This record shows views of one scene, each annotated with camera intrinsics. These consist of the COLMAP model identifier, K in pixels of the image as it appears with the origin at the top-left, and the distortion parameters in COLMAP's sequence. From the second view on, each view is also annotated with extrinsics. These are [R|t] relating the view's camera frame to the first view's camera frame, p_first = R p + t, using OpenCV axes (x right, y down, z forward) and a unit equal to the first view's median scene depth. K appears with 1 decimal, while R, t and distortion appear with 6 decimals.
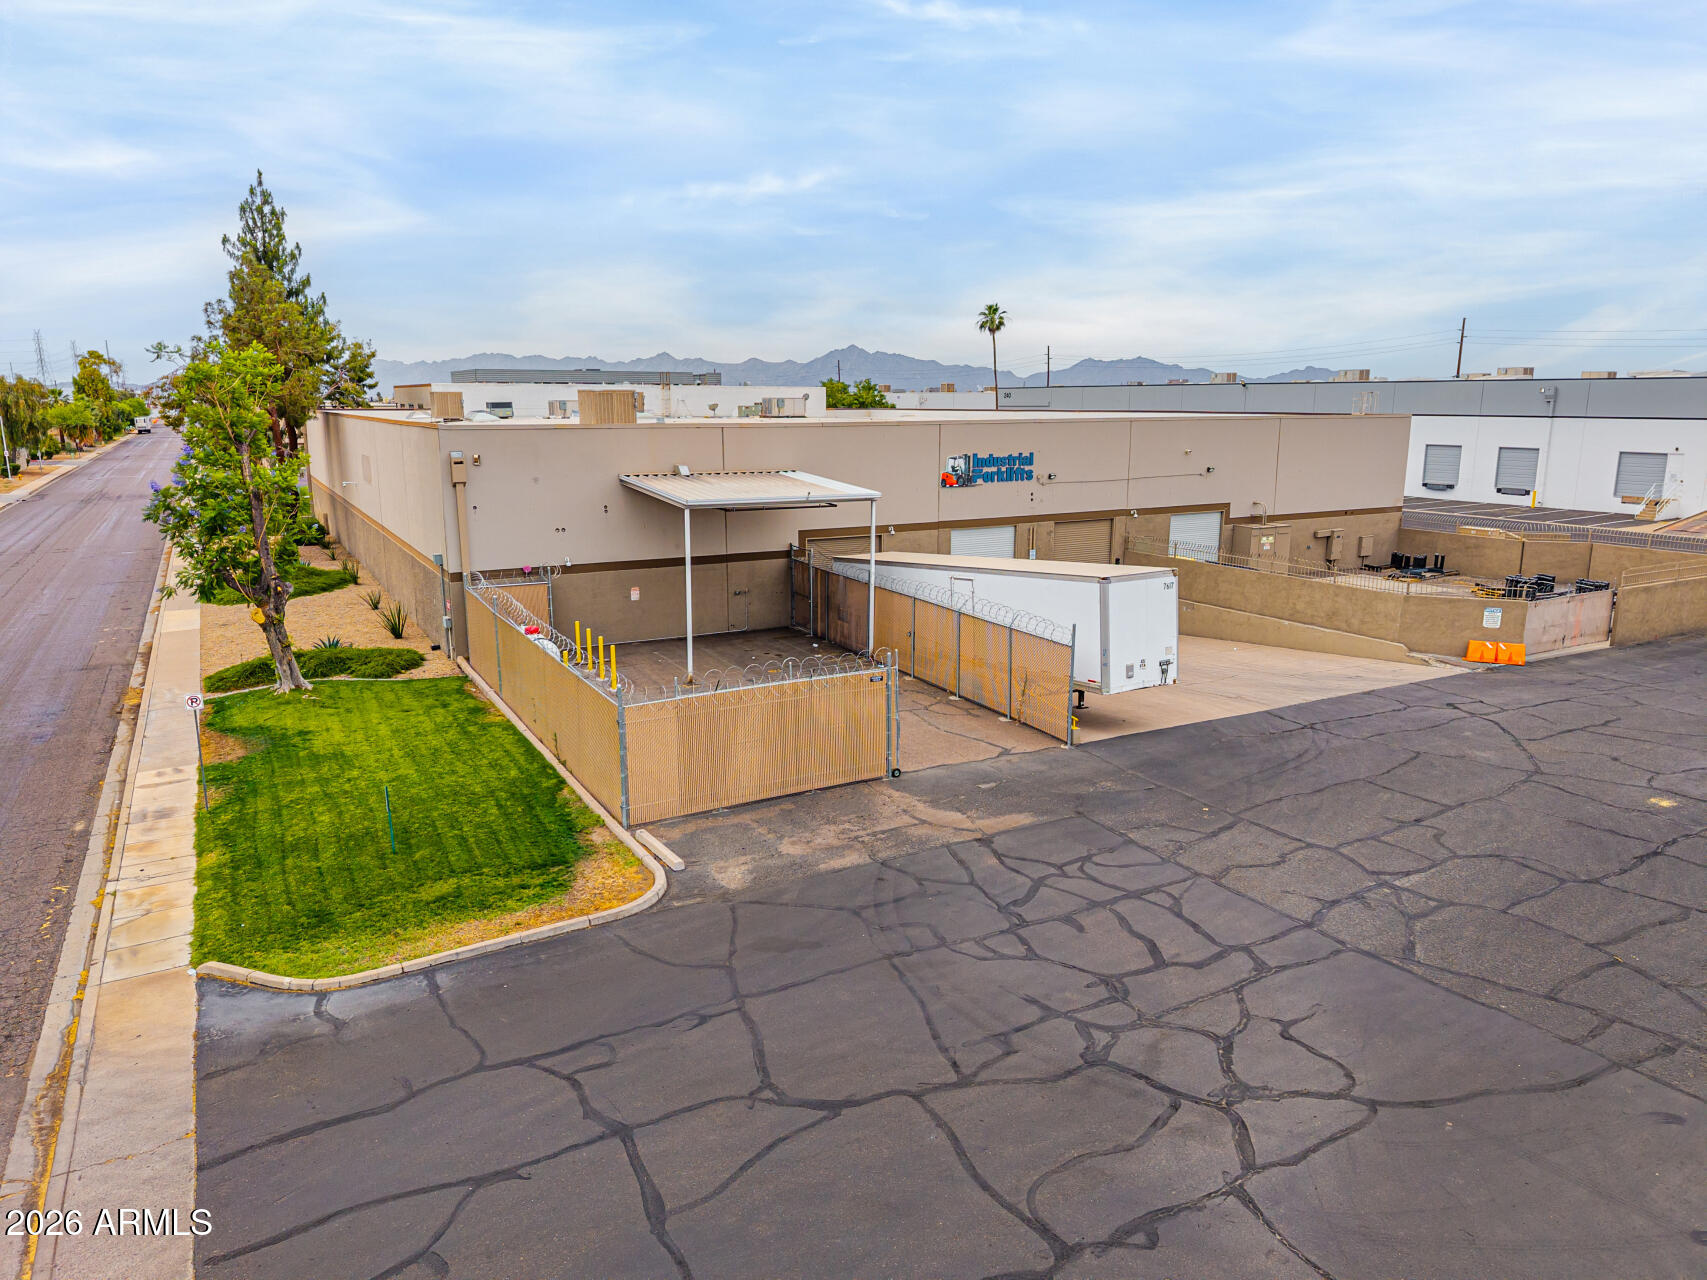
lens RADIAL K [[1138.8, 0, 852.4], [0, 1138.8, 635.2], [0, 0, 1]] dist [0.044011, -0.048326]
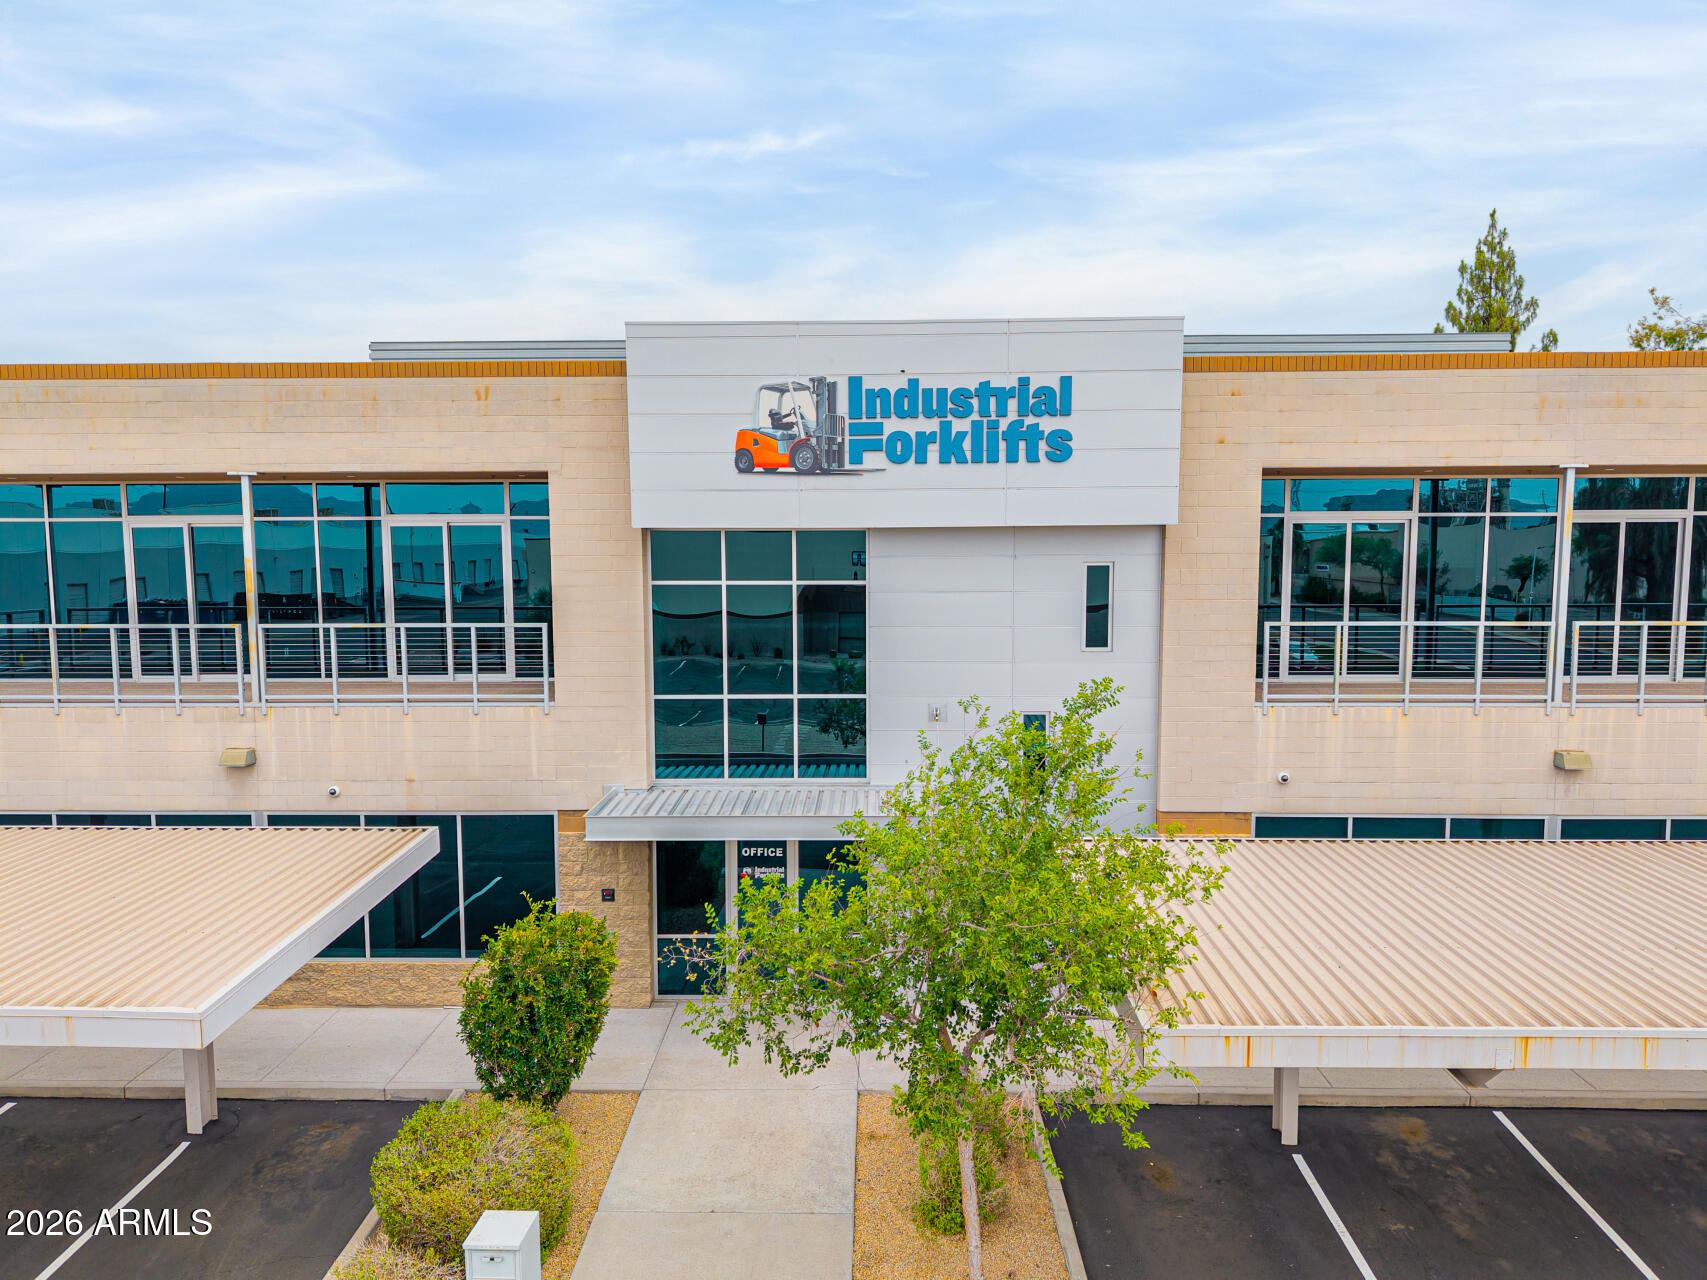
lens RADIAL K [[1149.7, 0, 849.1], [0, 1149.7, 644.3], [0, 0, 1]] dist [0.002366, -0.006844]
pose [[0.859376, 0.041867, -0.509627, 0.417631], [-0.096972, 0.991900, -0.082036, -0.078916], [0.502065, 0.119920, 0.856475, 1.065707]]
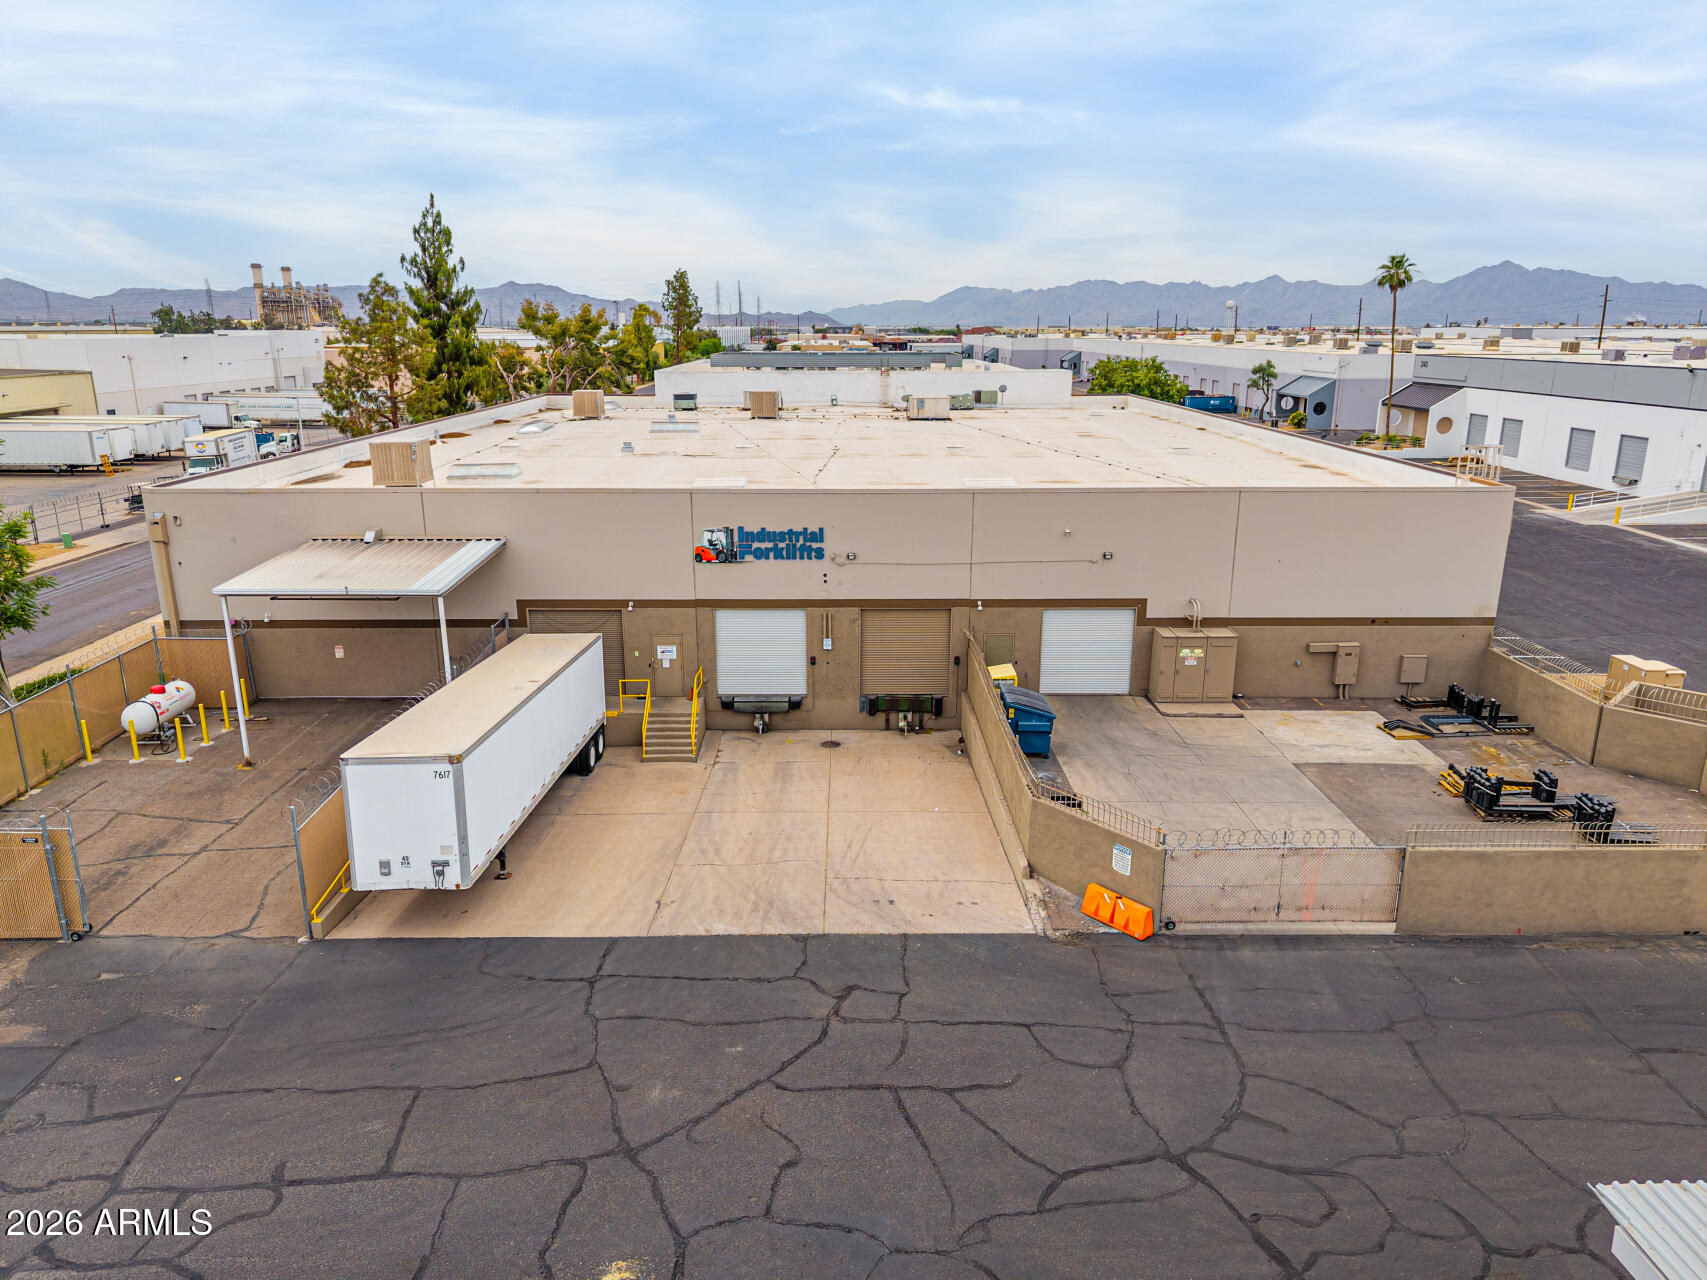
lens RADIAL K [[1138.8, 0, 852.4], [0, 1138.8, 635.2], [0, 0, 1]] dist [0.044011, -0.048326]
pose [[0.878252, 0.125142, -0.461534, 0.881775], [-0.096976, 0.991705, 0.084359, -0.235271], [0.468262, -0.029331, 0.883103, 0.398045]]
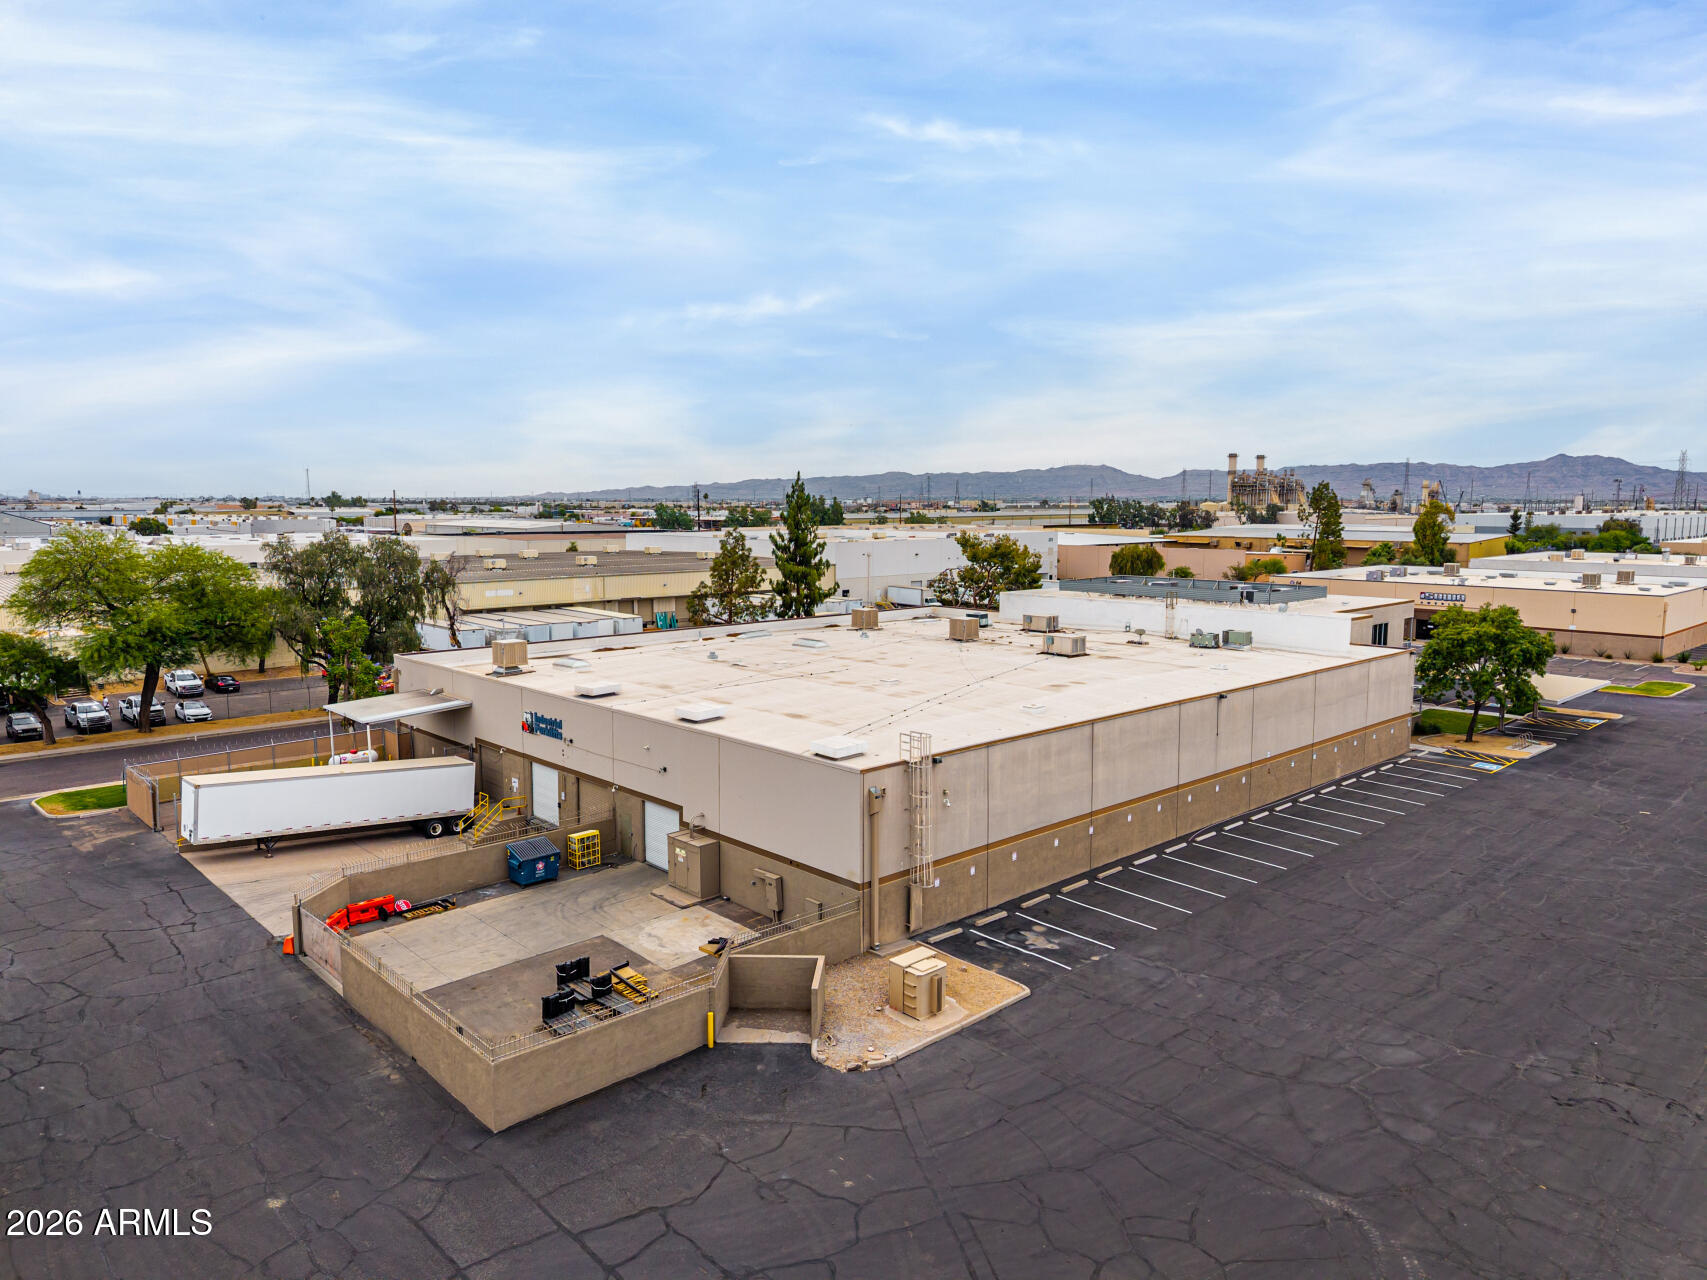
lens RADIAL K [[1138.8, 0, 852.4], [0, 1138.8, 635.2], [0, 0, 1]] dist [0.044011, -0.048326]
pose [[0.242049, 0.115402, -0.963377, 2.310332], [-0.197637, 0.977949, 0.067492, -0.632208], [0.949922, 0.174063, 0.259519, 1.465731]]
